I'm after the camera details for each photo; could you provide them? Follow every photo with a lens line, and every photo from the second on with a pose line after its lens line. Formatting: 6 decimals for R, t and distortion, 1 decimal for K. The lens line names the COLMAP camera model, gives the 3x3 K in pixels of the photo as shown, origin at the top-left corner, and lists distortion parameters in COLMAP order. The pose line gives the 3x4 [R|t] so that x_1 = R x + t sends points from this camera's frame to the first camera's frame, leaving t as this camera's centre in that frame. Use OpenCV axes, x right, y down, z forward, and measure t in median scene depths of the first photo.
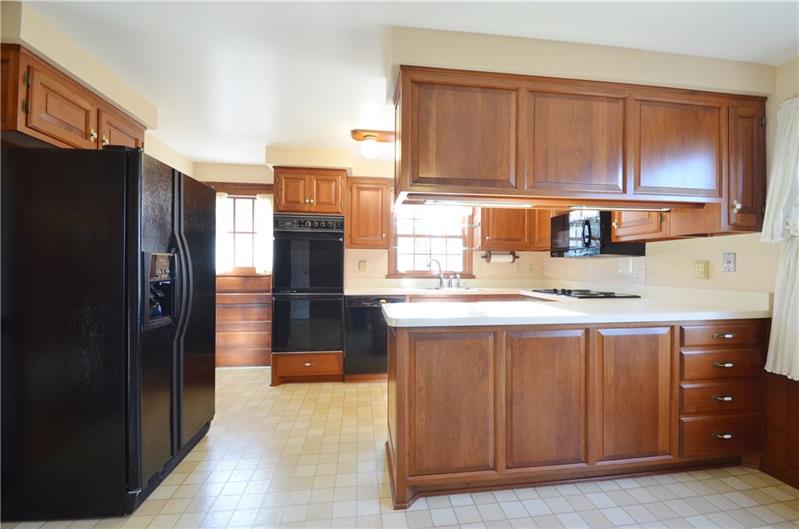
lens RADIAL K [[340.6, 0, 401.3], [0, 340.6, 268.5], [0, 0, 1]] dist [-0.001475, -0.000279]
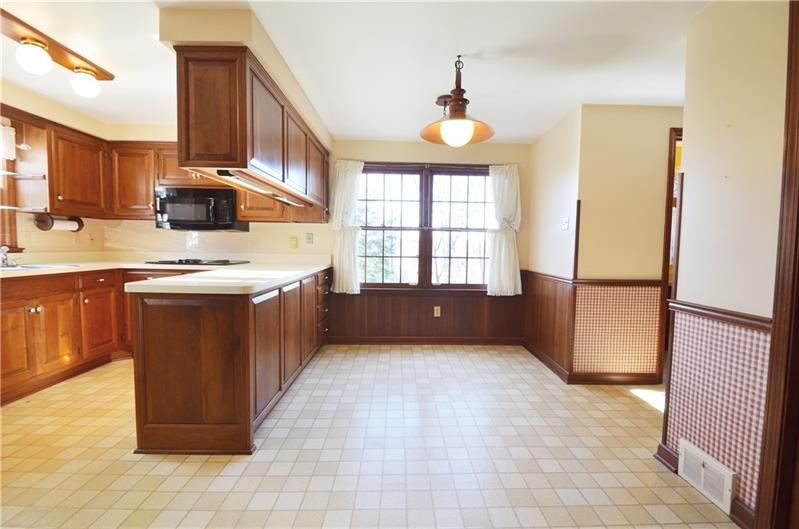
lens RADIAL K [[360.2, 0, 396.5], [0, 360.2, 266.6], [0, 0, 1]] dist [-0.002325, -0.000588]
pose [[0.141206, -0.058191, 0.988269, -0.616929], [-0.014387, 0.998045, 0.060823, 0.005508], [-0.989876, -0.022807, 0.140092, 0.211458]]
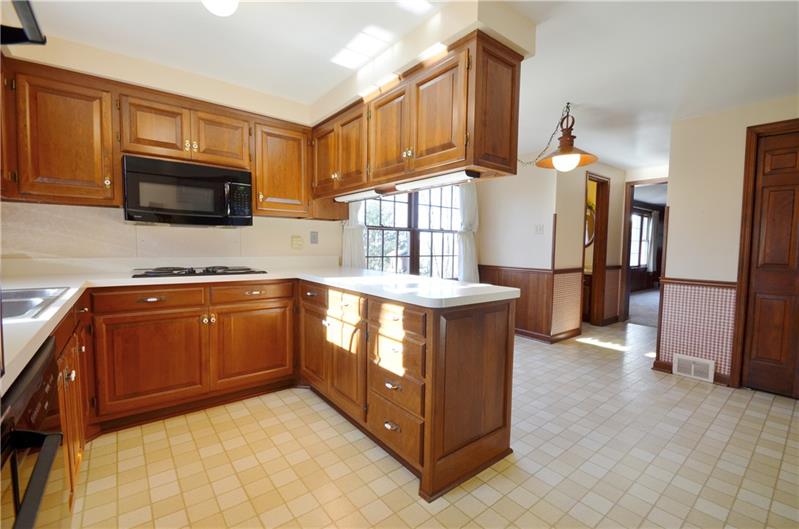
lens RADIAL K [[360.2, 0, 396.5], [0, 360.2, 266.6], [0, 0, 1]] dist [-0.002325, -0.000588]
pose [[-0.499119, -0.061353, 0.864359, -0.477742], [-0.014907, 0.997951, 0.062228, 0.003976], [-0.866405, 0.018173, -0.499010, 1.094172]]
